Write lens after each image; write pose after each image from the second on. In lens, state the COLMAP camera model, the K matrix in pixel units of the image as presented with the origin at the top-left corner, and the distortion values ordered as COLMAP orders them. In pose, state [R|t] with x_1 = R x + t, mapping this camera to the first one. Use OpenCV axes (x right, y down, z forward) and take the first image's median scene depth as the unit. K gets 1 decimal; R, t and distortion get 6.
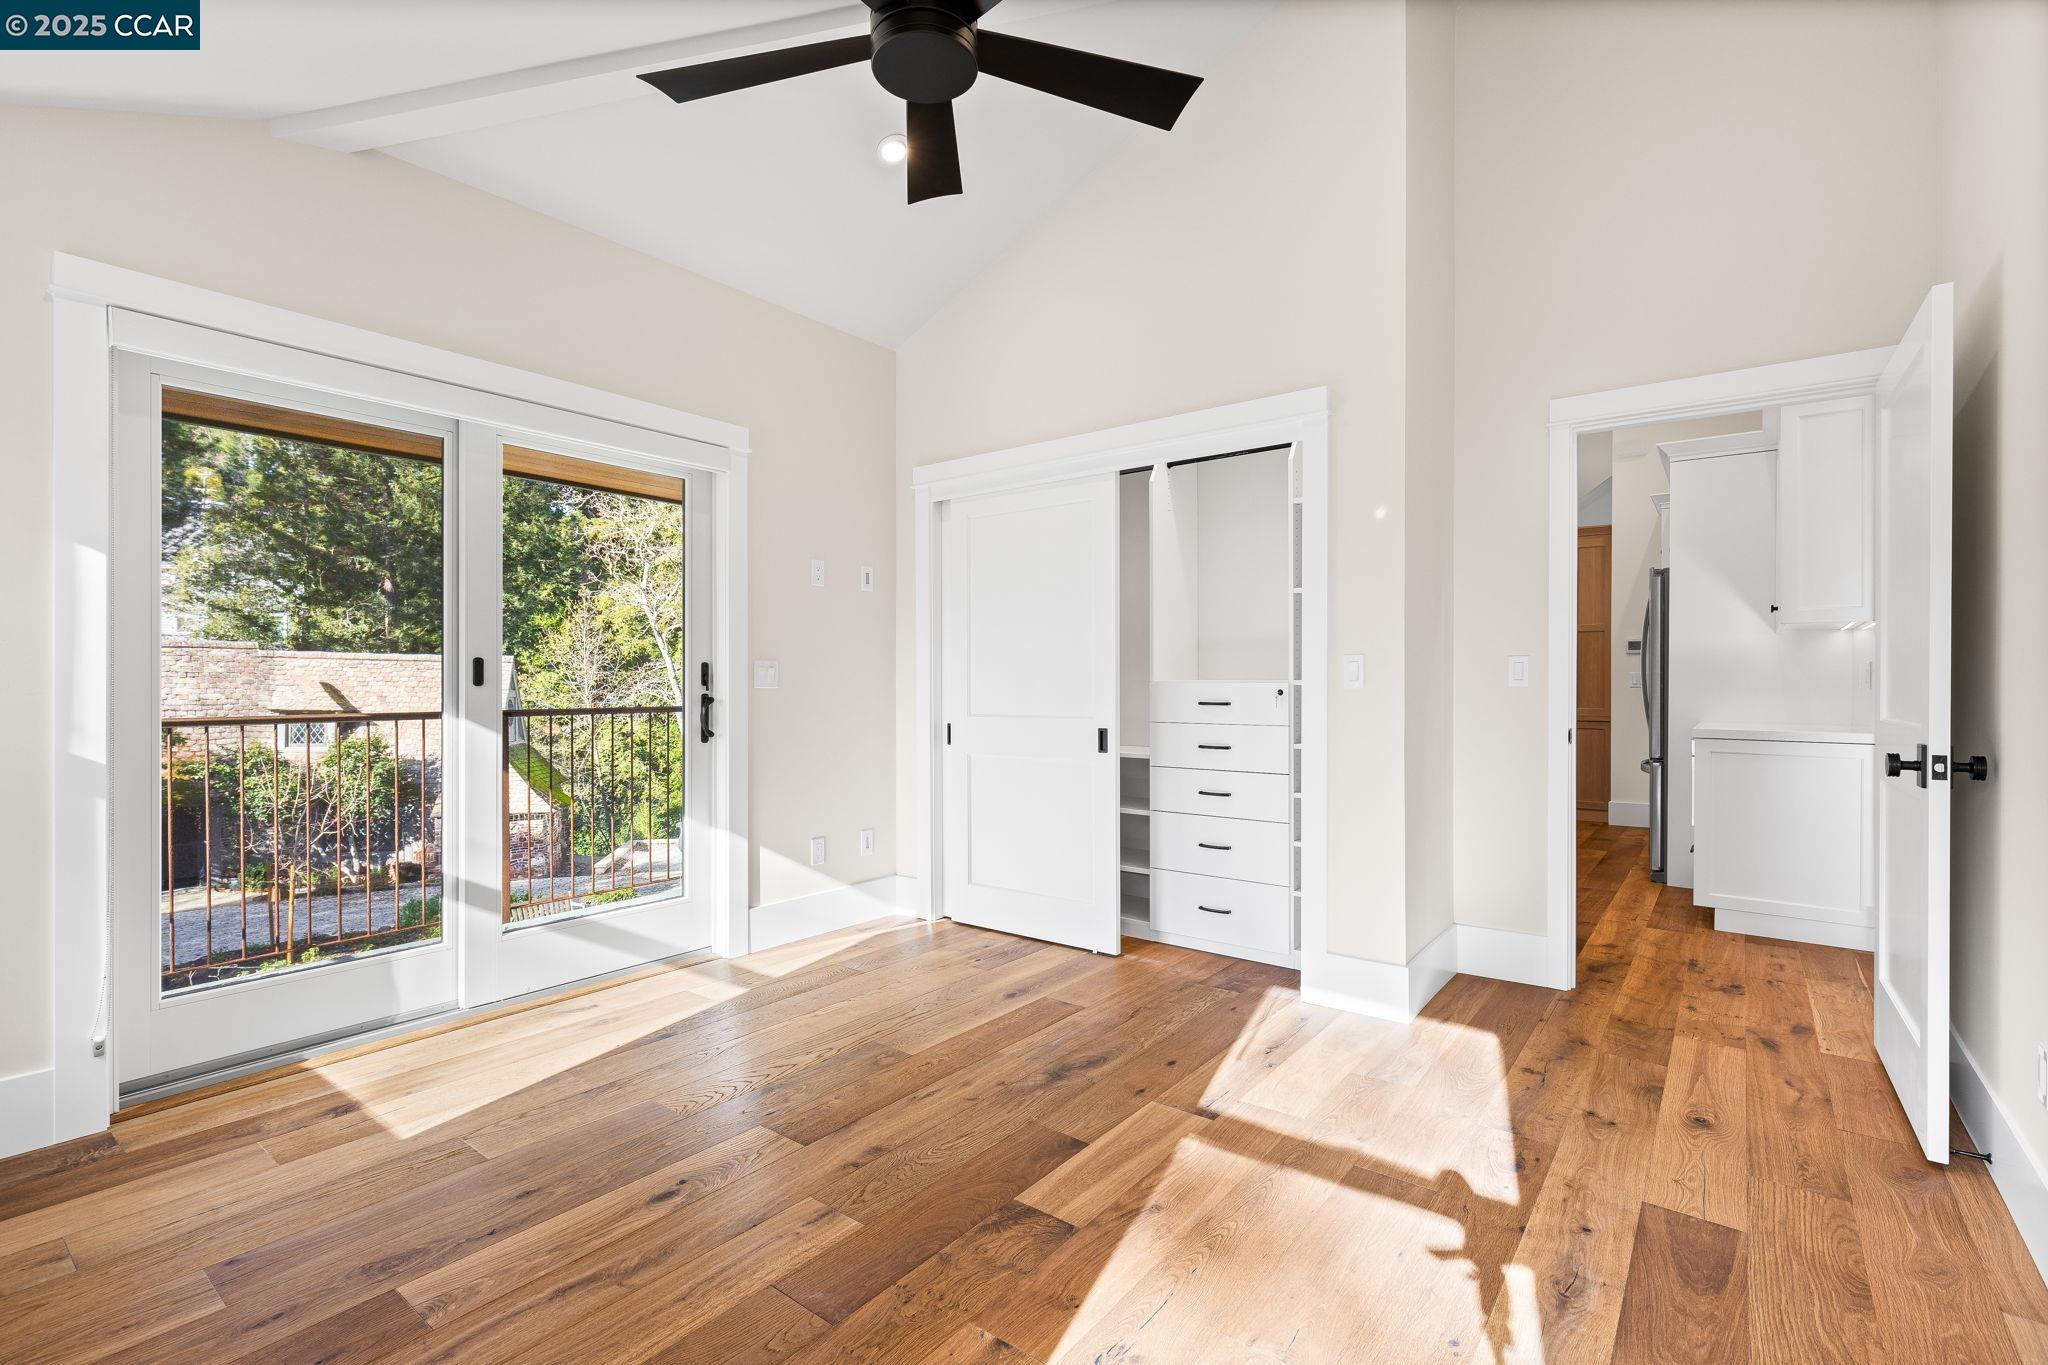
lens RADIAL K [[914.6, 0, 1037.5], [0, 914.6, 690.3], [0, 0, 1]] dist [0.003163, 0.000472]
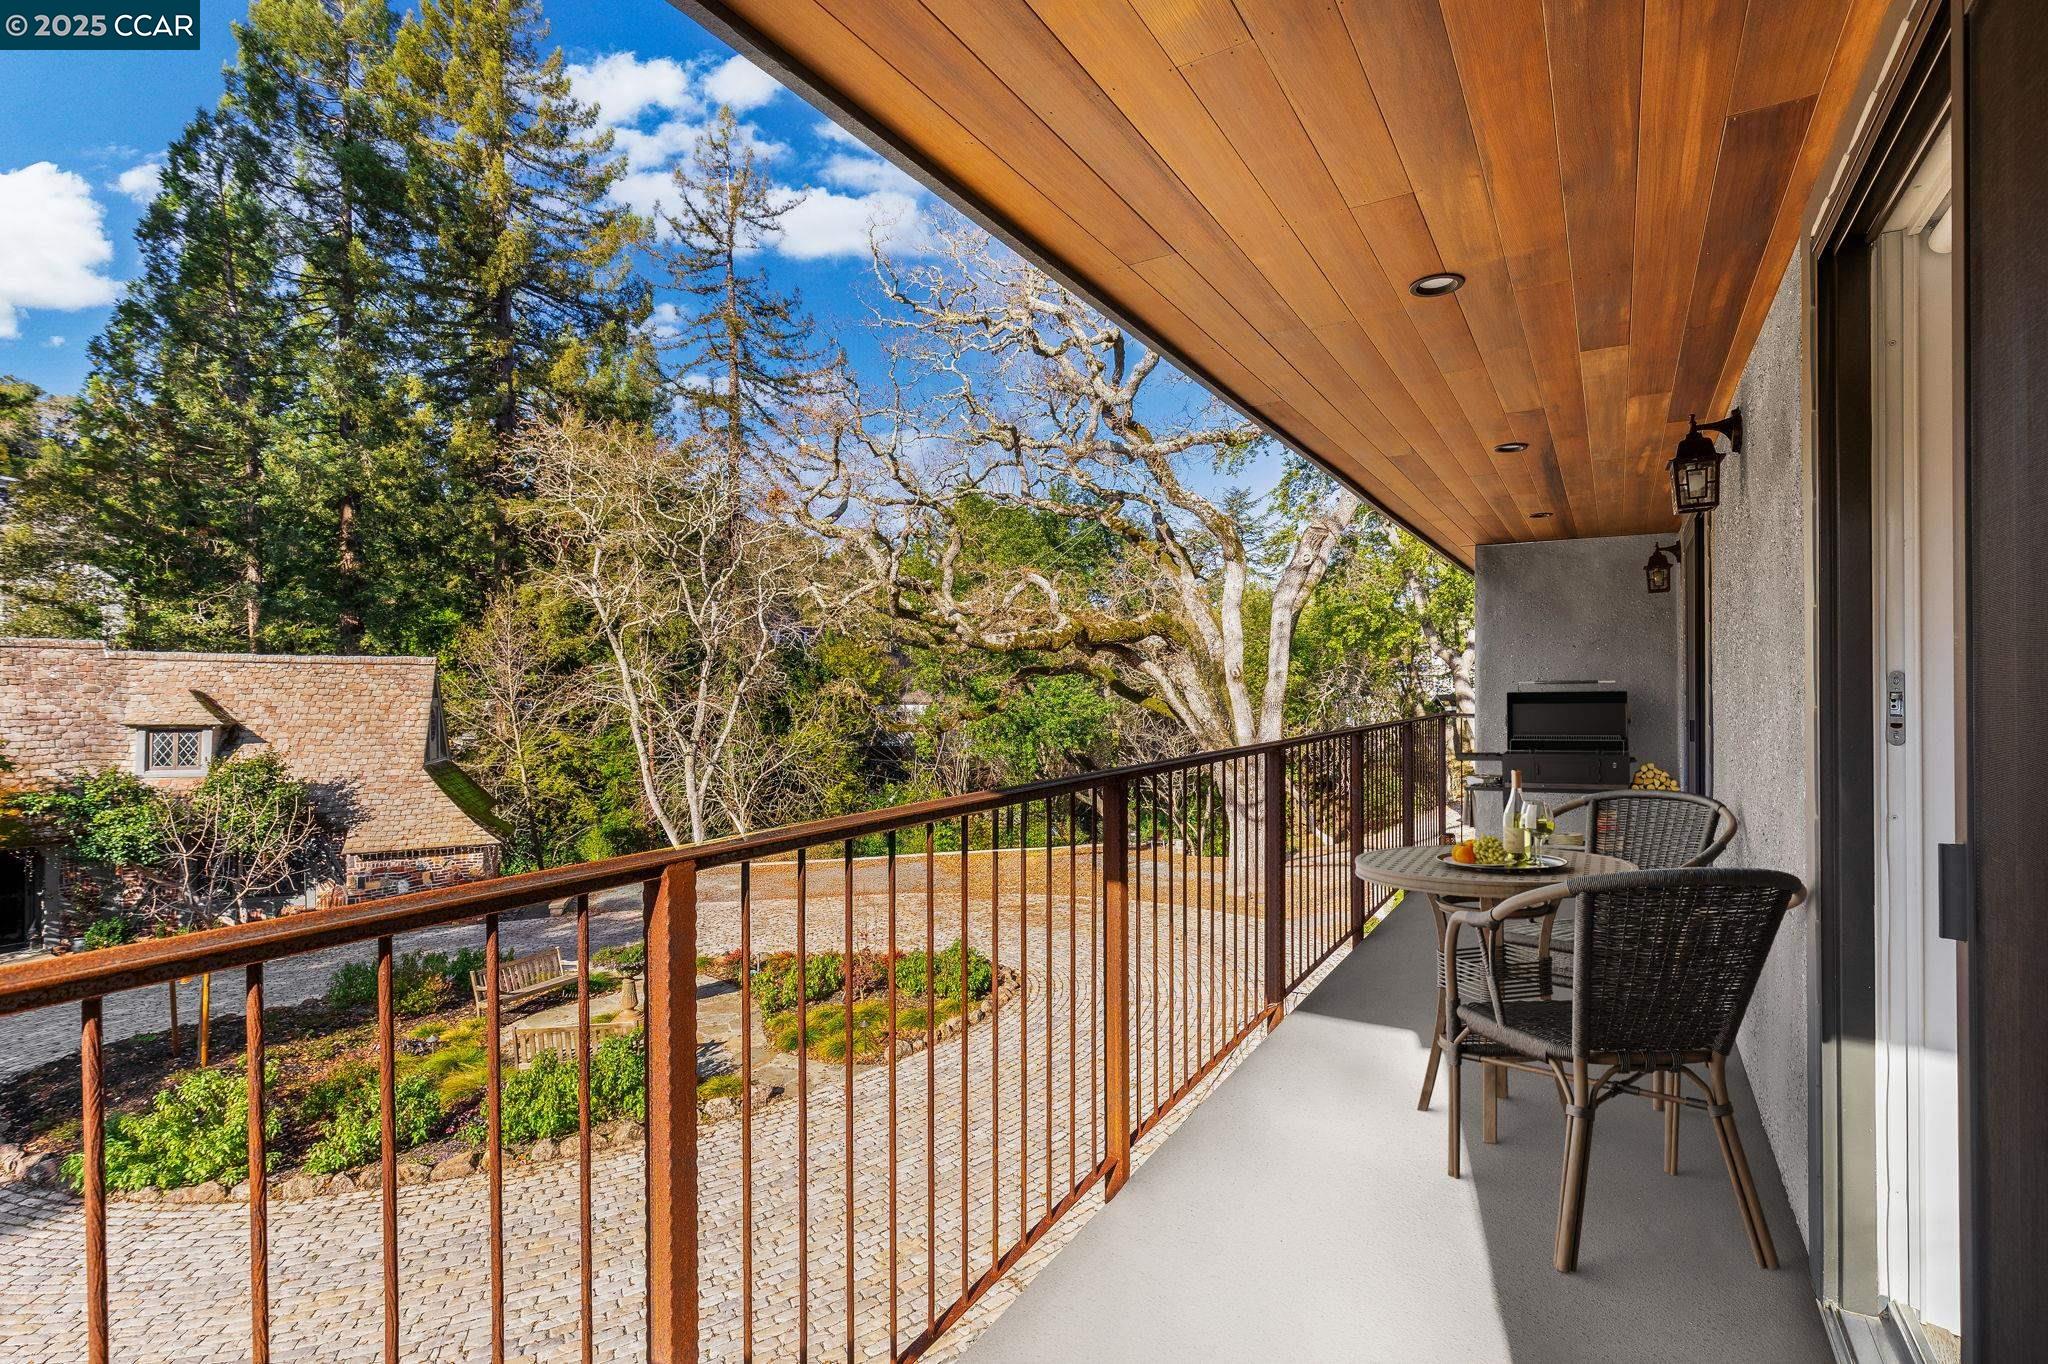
lens RADIAL K [[919.9, 0, 1030.4], [0, 919.9, 689.0], [0, 0, 1]] dist [0.002782, 0.000217]
pose [[0.992913, -0.002761, 0.118808, -0.130830], [0.003145, 0.999990, -0.003049, -0.004614], [-0.118798, 0.003401, 0.992913, 0.092852]]
